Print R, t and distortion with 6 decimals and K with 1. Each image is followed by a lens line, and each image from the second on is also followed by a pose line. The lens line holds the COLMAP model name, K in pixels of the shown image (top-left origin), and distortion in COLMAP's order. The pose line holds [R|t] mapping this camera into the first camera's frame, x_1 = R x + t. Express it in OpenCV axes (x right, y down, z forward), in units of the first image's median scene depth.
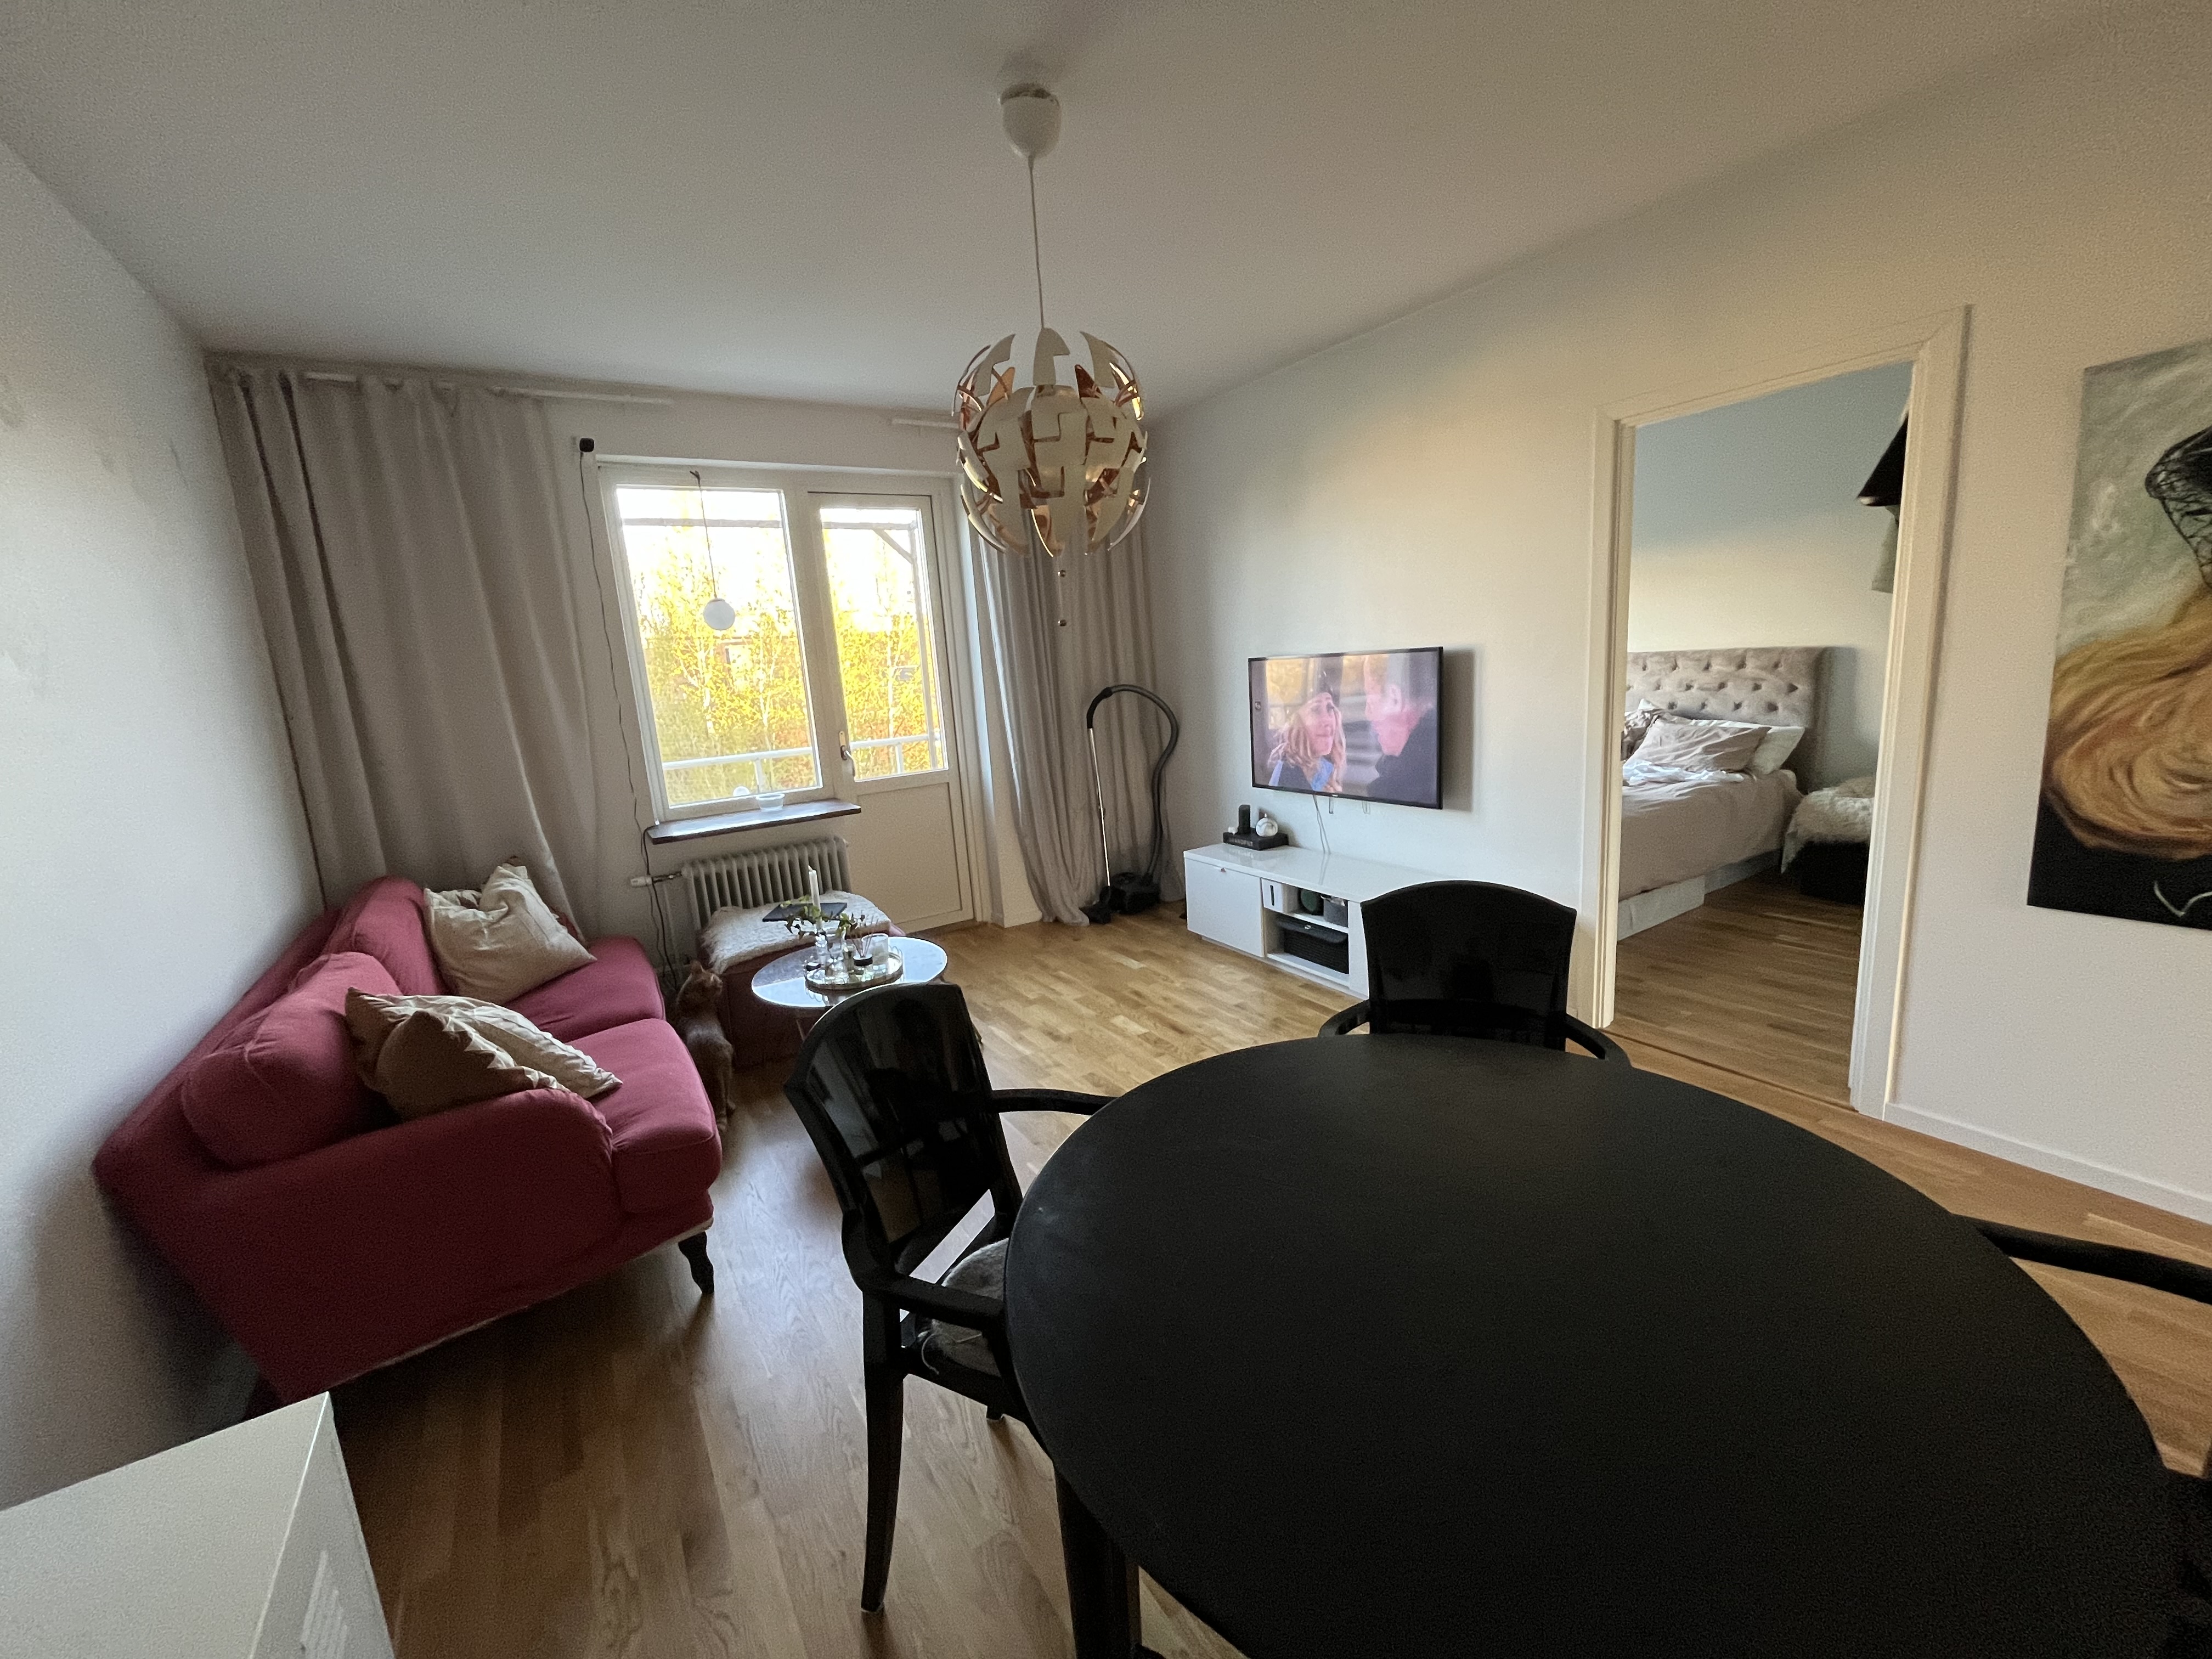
lens RADIAL K [[894.0, 0, 1100.0], [0, 894.0, 825.5], [0, 0, 1]] dist [-0.000213, 0.000086]
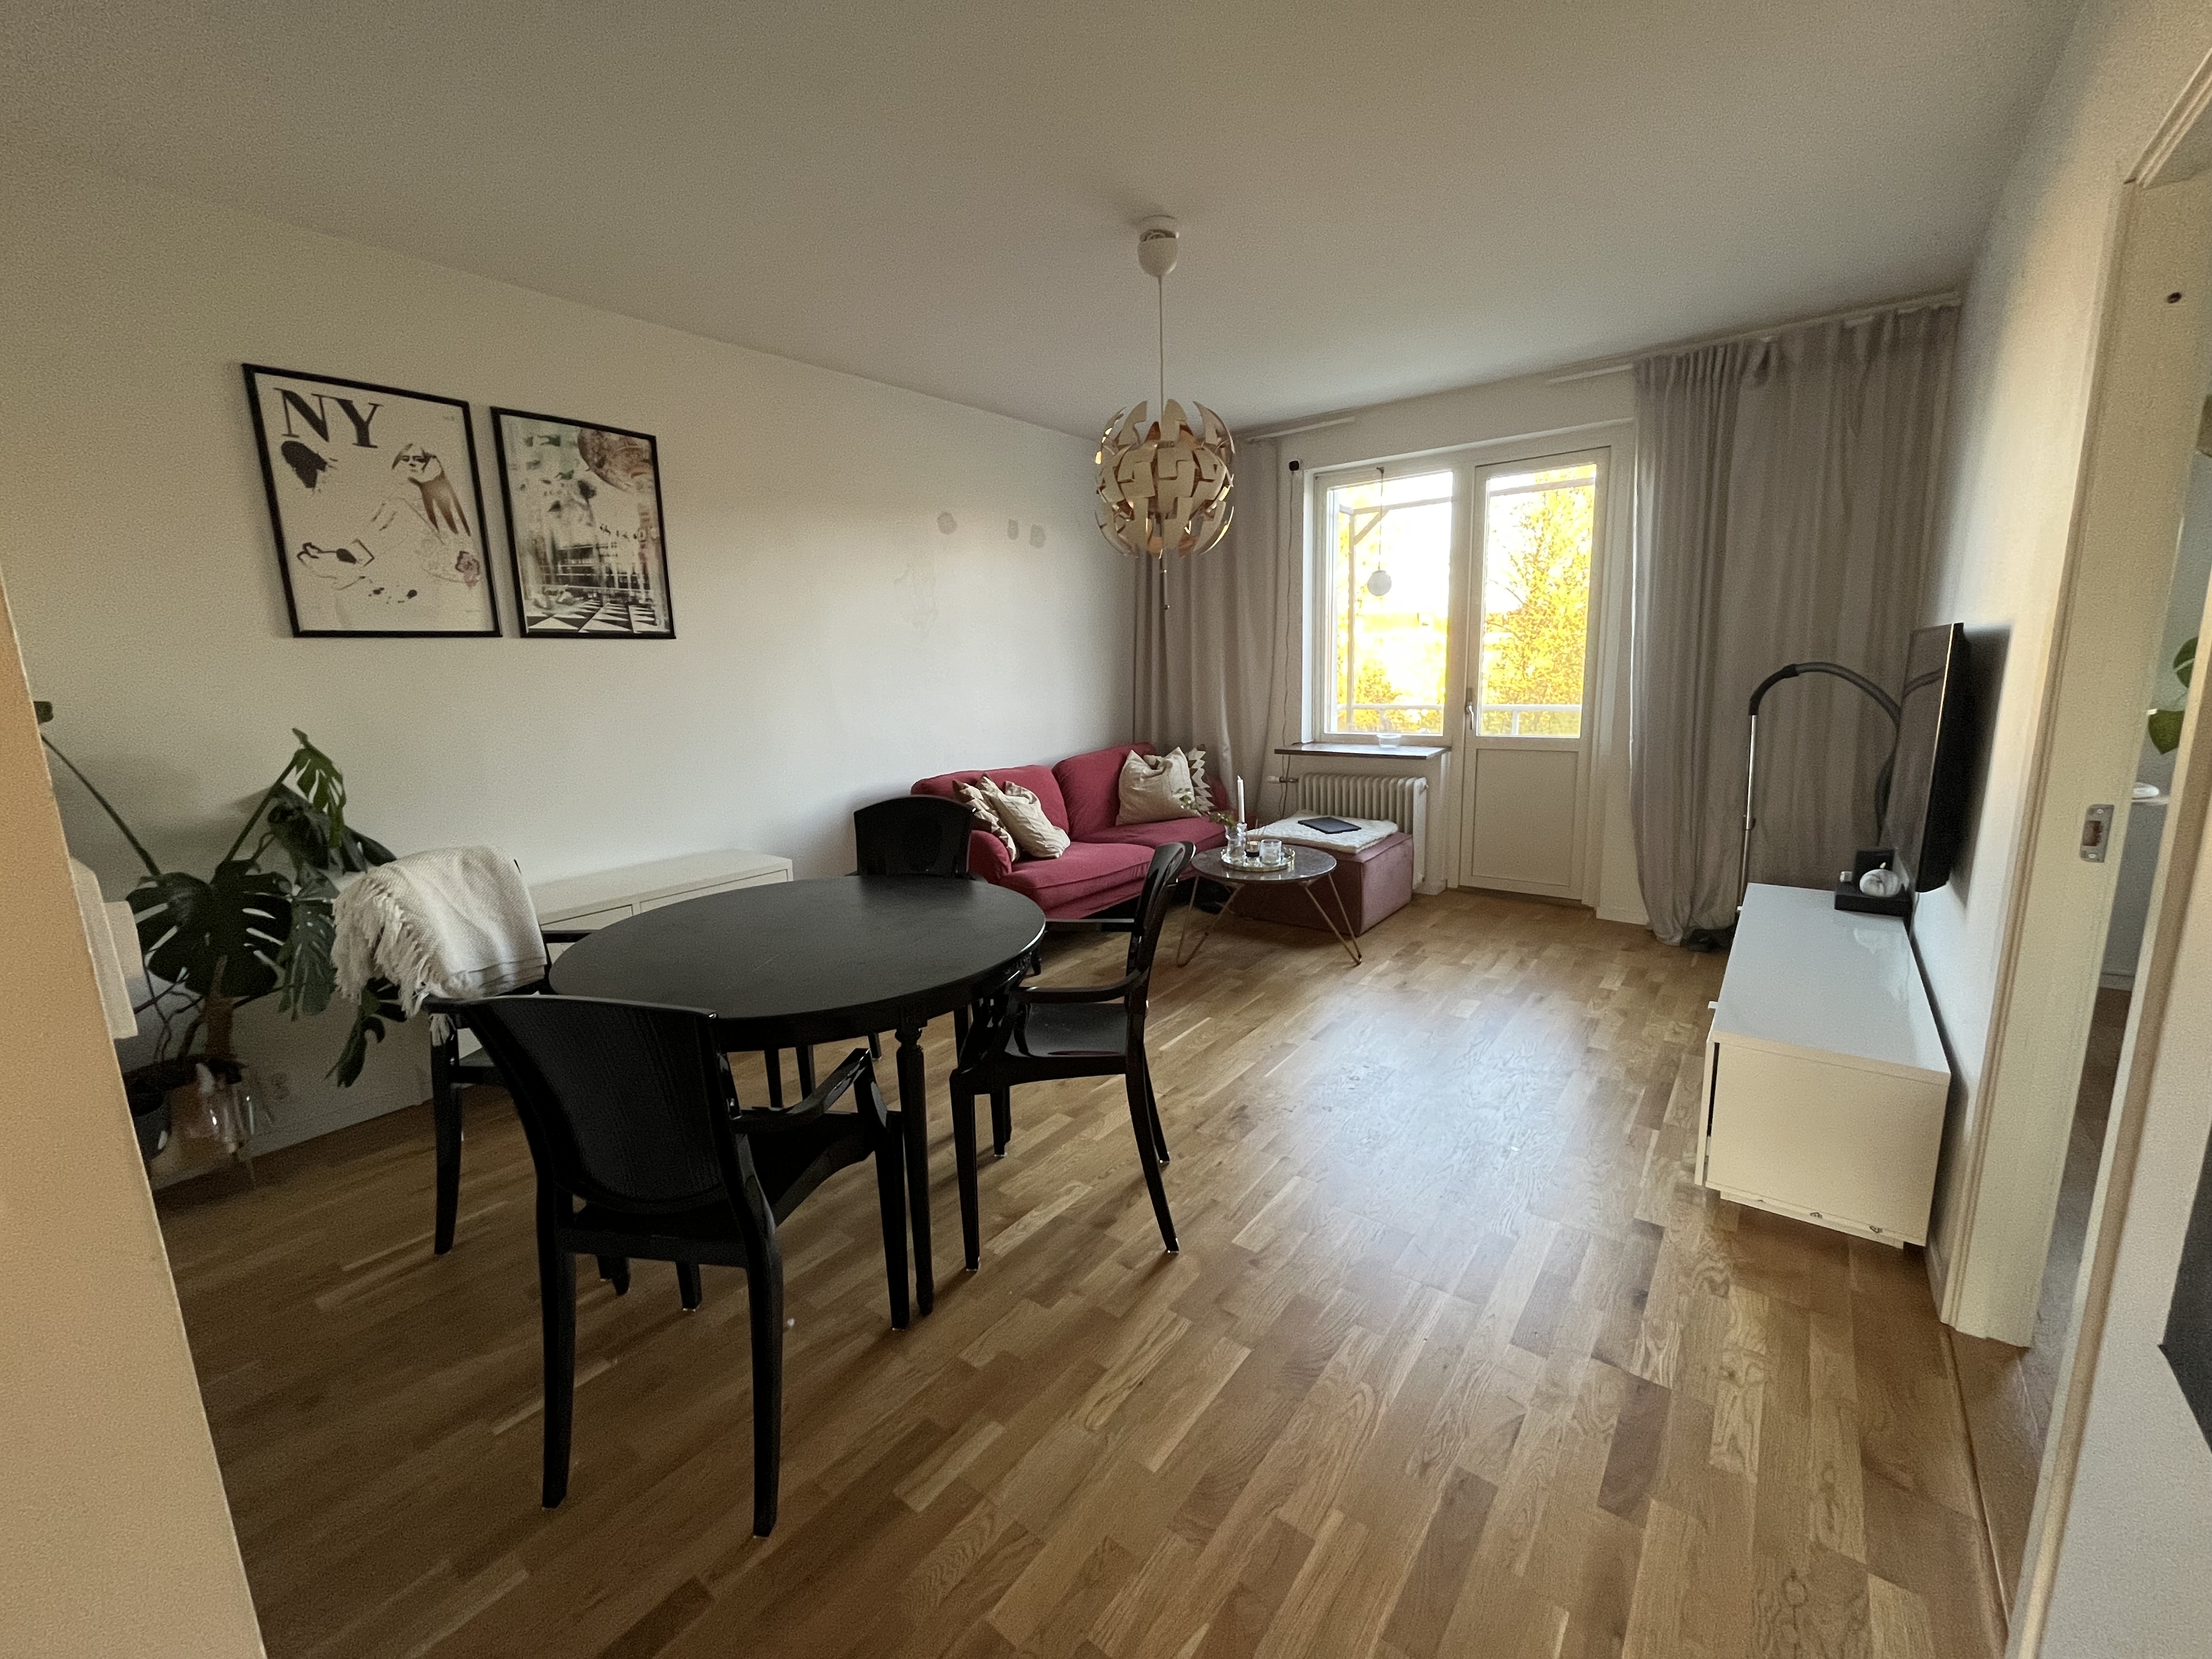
lens RADIAL K [[894.0, 0, 1097.6], [0, 894.0, 825.7], [0, 0, 1]] dist [-0.000213, 0.000086]
pose [[0.344794, 0.228311, -0.910490, 0.907738], [-0.172247, 0.968888, 0.177726, -0.089891], [0.922739, 0.095550, 0.373393, 0.301038]]
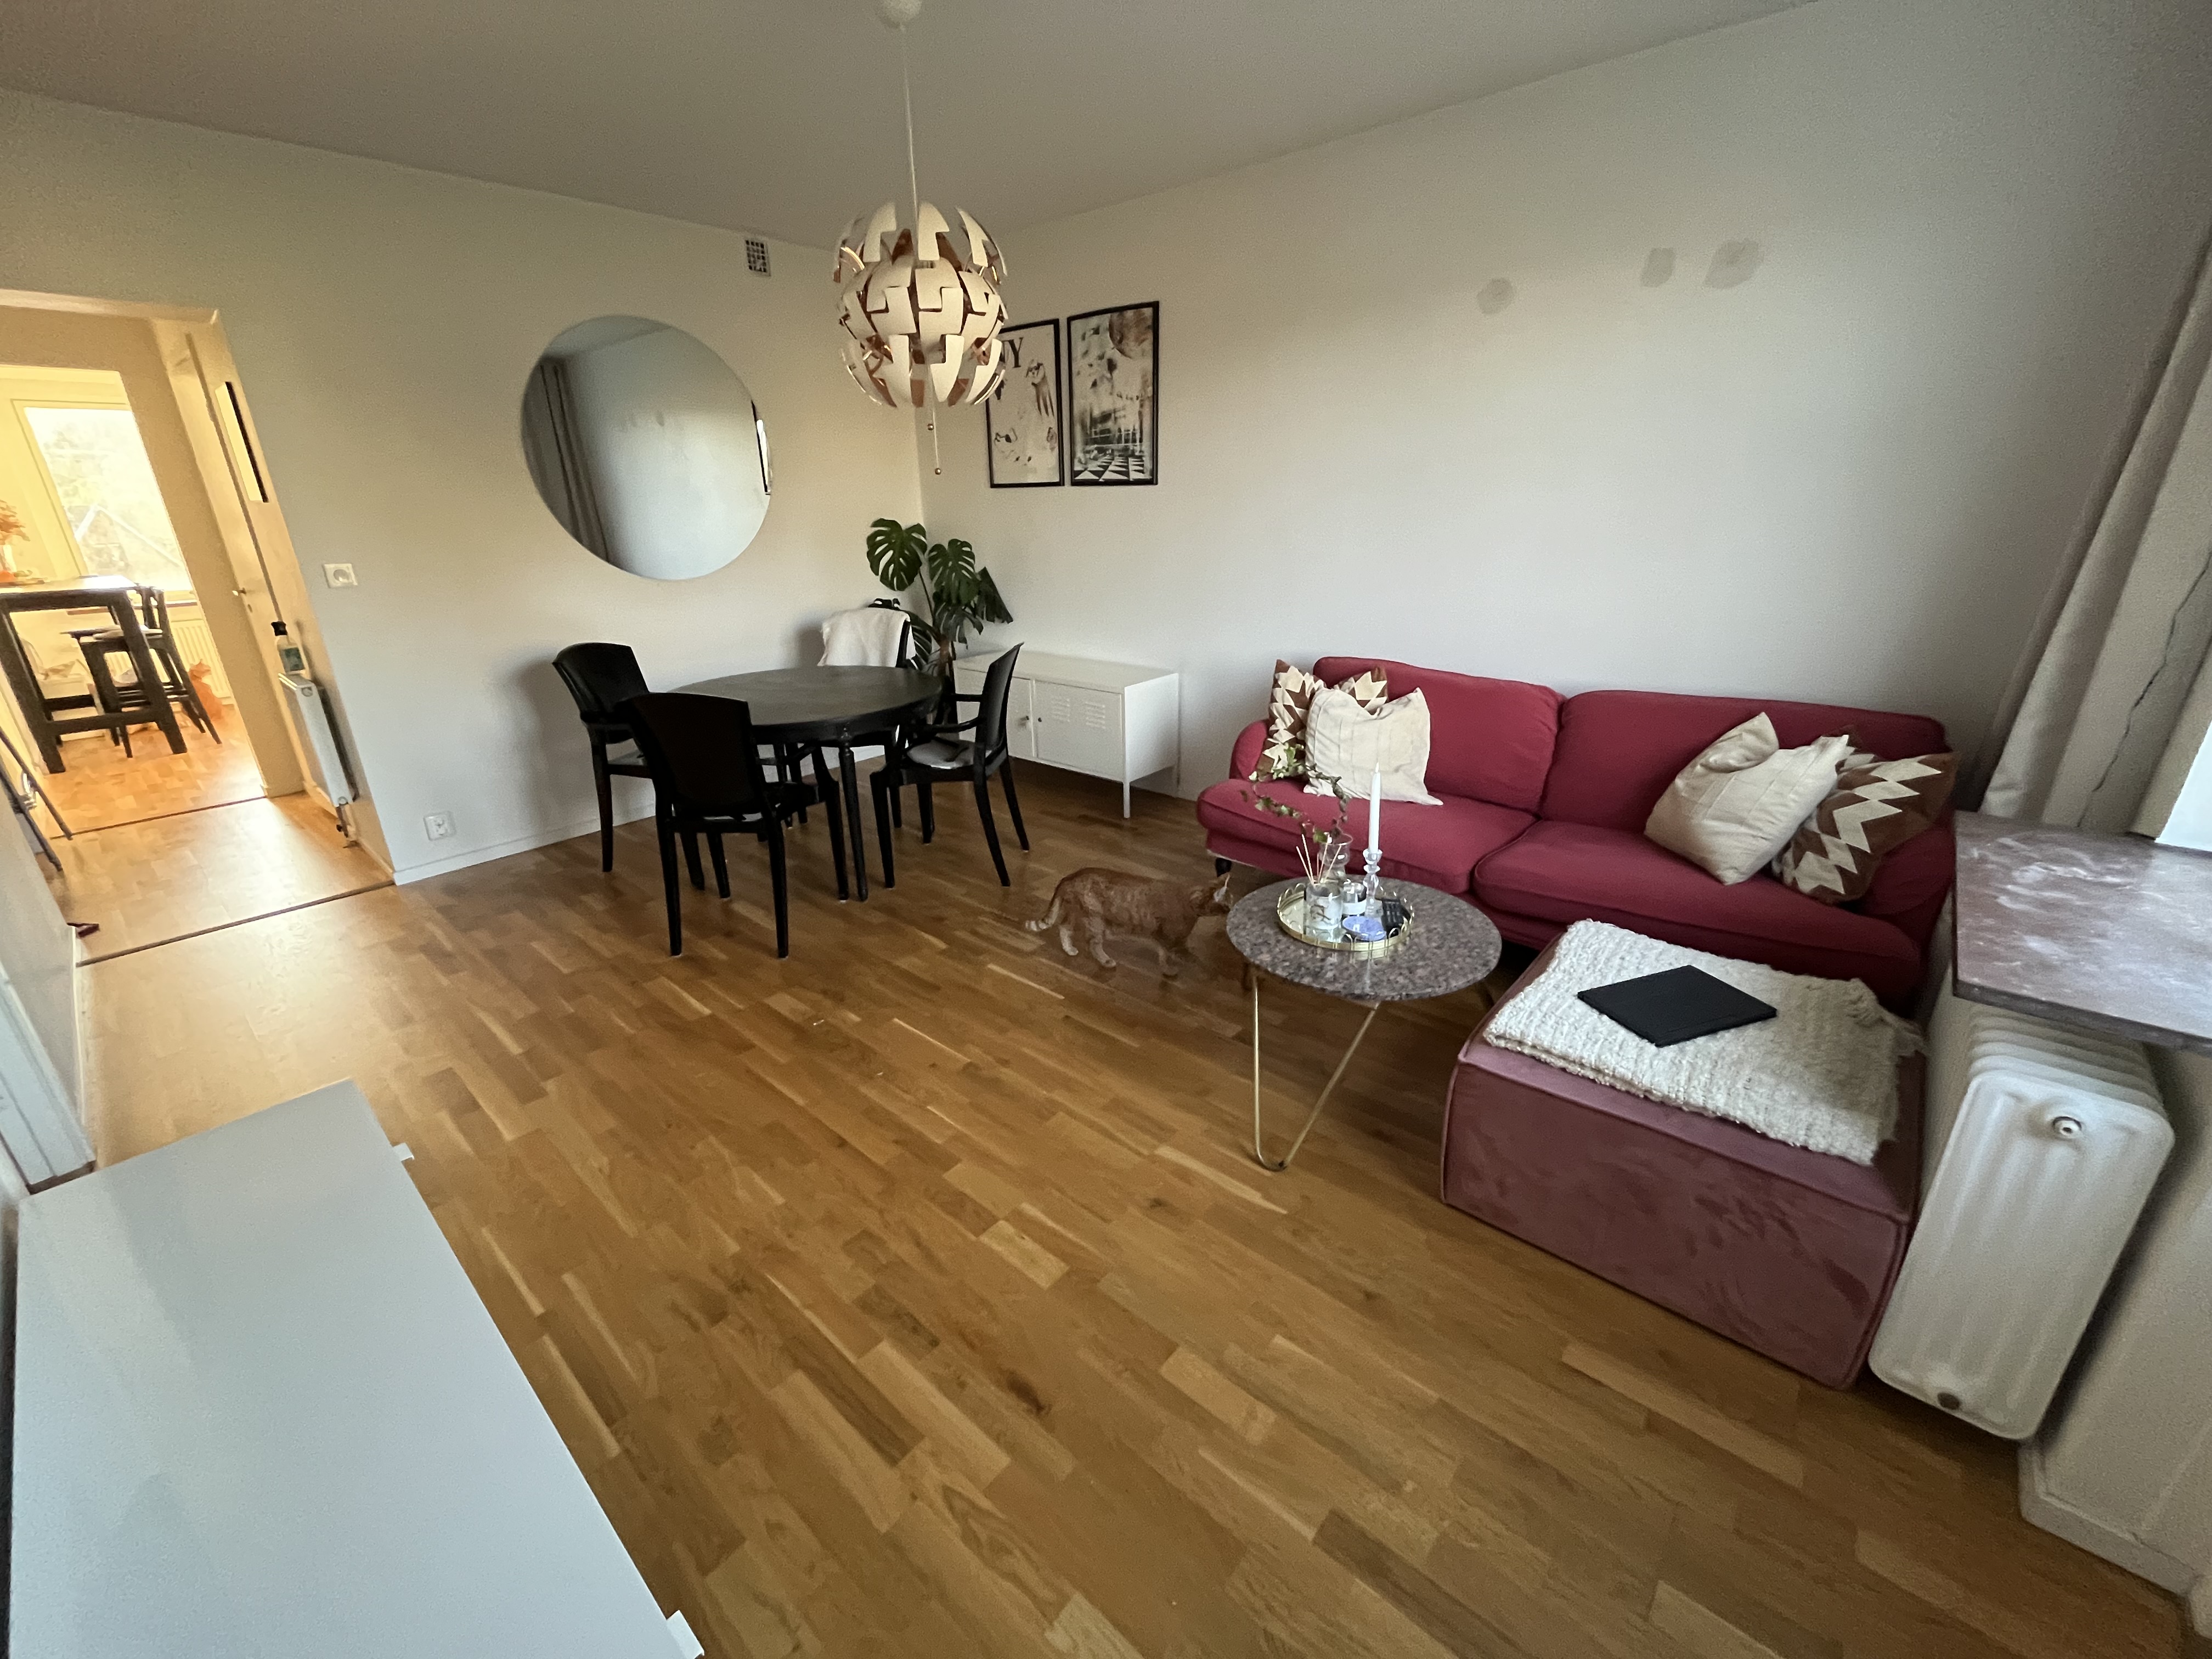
lens RADIAL K [[894.0, 0, 1109.1], [0, 894.0, 828.6], [0, 0, 1]] dist [-0.000213, 0.000086]
pose [[-0.953208, 0.175509, -0.246151, 0.097302], [0.020722, 0.850240, 0.525988, -0.303481], [0.301603, 0.496275, -0.814092, 1.590094]]
